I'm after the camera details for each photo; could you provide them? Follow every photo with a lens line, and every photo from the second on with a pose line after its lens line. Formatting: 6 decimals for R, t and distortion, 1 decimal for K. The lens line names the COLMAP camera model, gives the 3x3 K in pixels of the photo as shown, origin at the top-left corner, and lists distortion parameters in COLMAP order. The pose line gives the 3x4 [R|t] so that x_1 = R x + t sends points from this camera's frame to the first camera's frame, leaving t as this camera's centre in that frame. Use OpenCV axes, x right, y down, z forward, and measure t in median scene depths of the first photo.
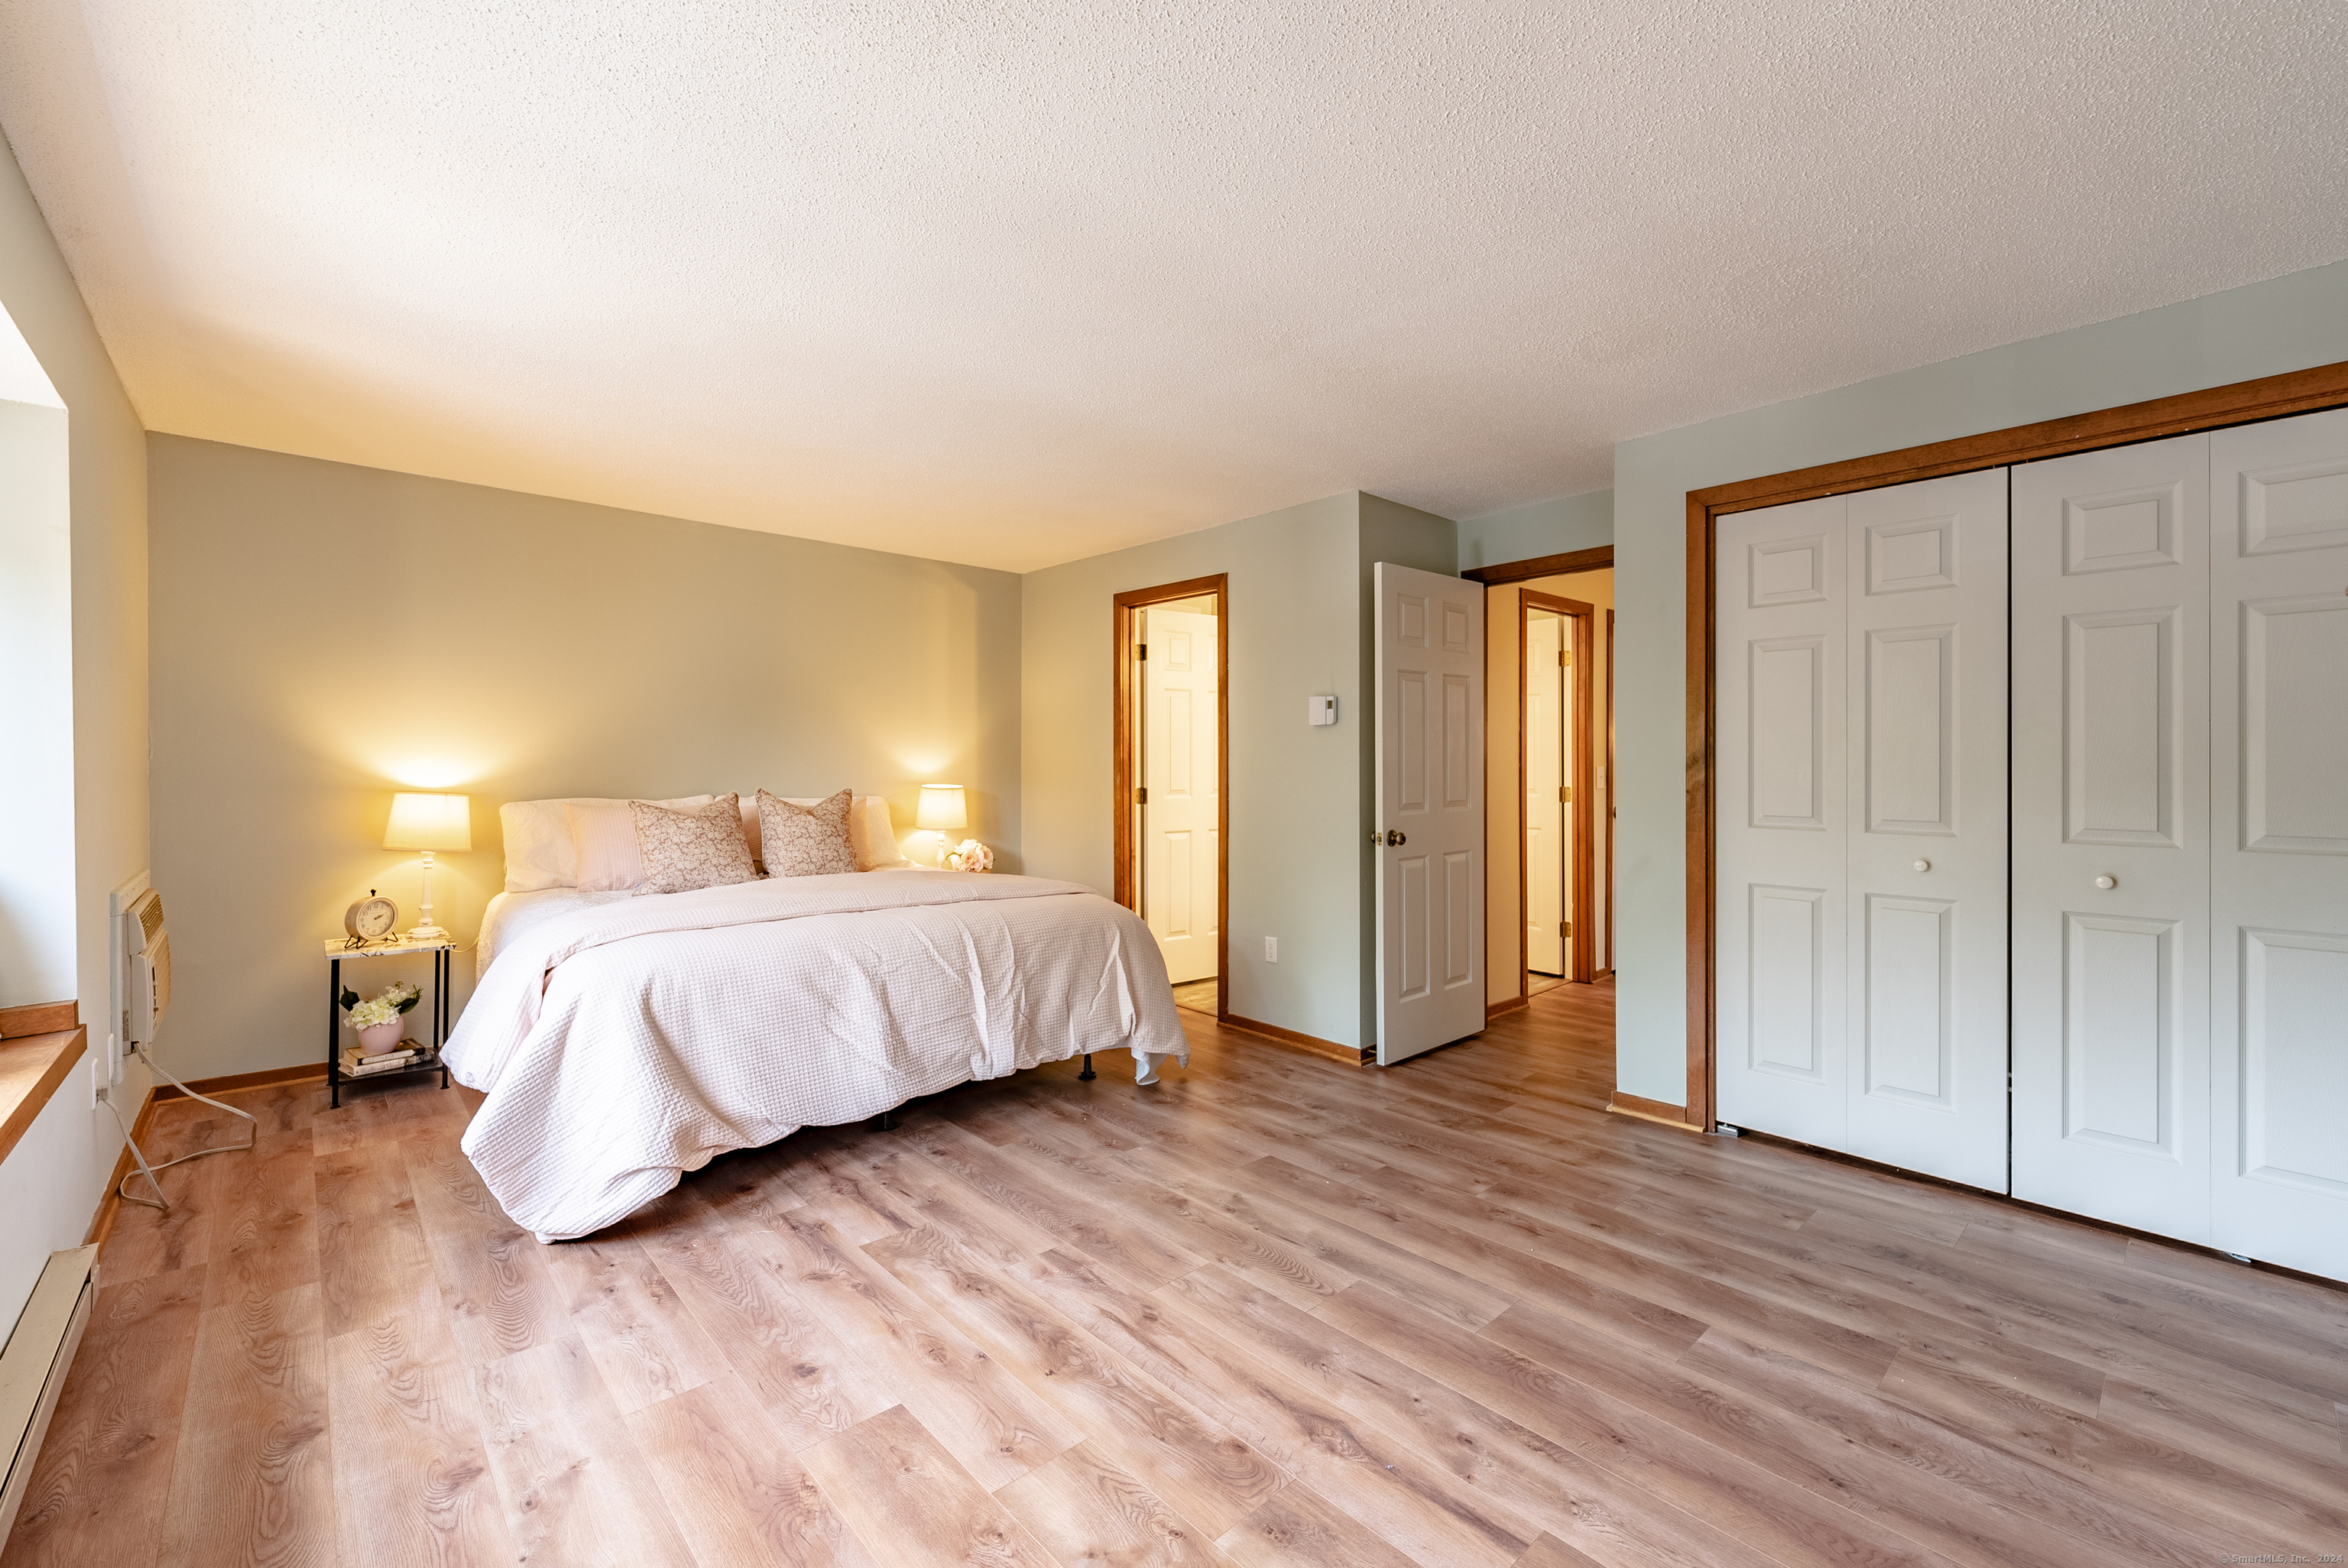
lens RADIAL K [[962.1, 0, 1178.7], [0, 962.1, 772.4], [0, 0, 1]] dist [-0.000260, -0.000574]
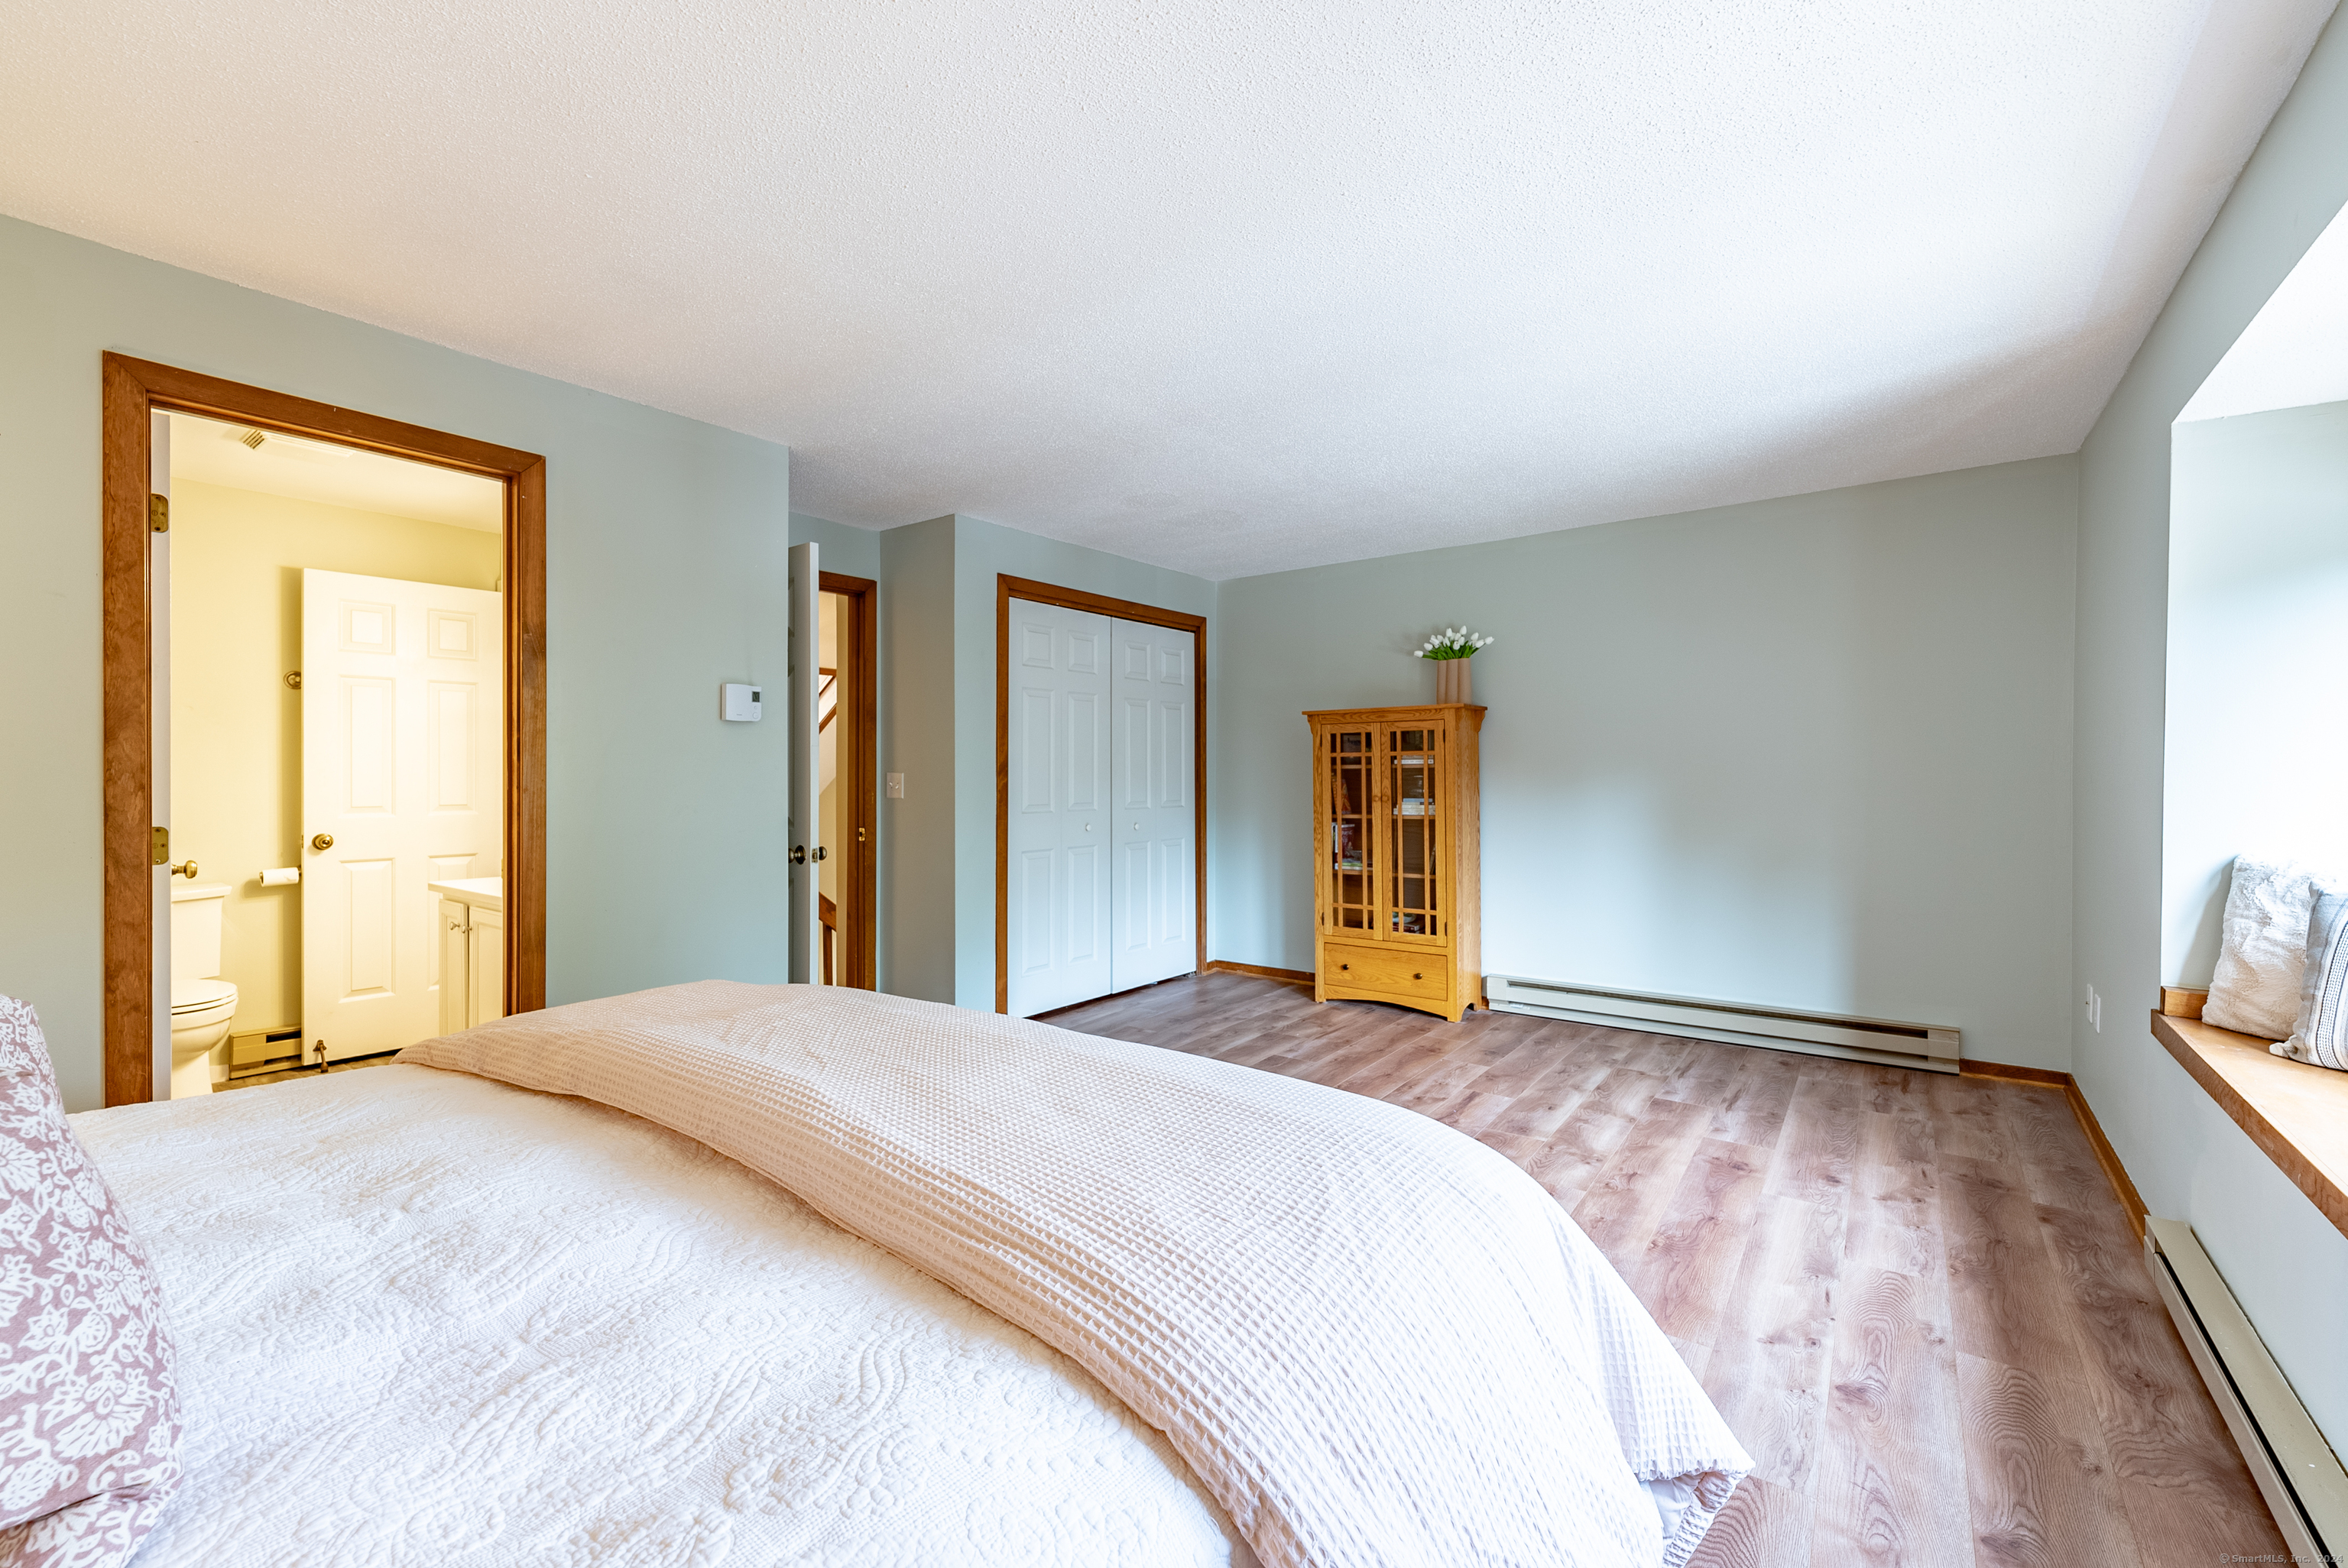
lens RADIAL K [[962.1, 0, 1178.7], [0, 962.1, 772.4], [0, 0, 1]] dist [-0.000260, -0.000574]
pose [[-0.182225, -0.002636, 0.983253, -1.557592], [0.015673, 0.999862, 0.005585, -0.014562], [-0.983132, 0.016428, -0.182158, 1.797606]]
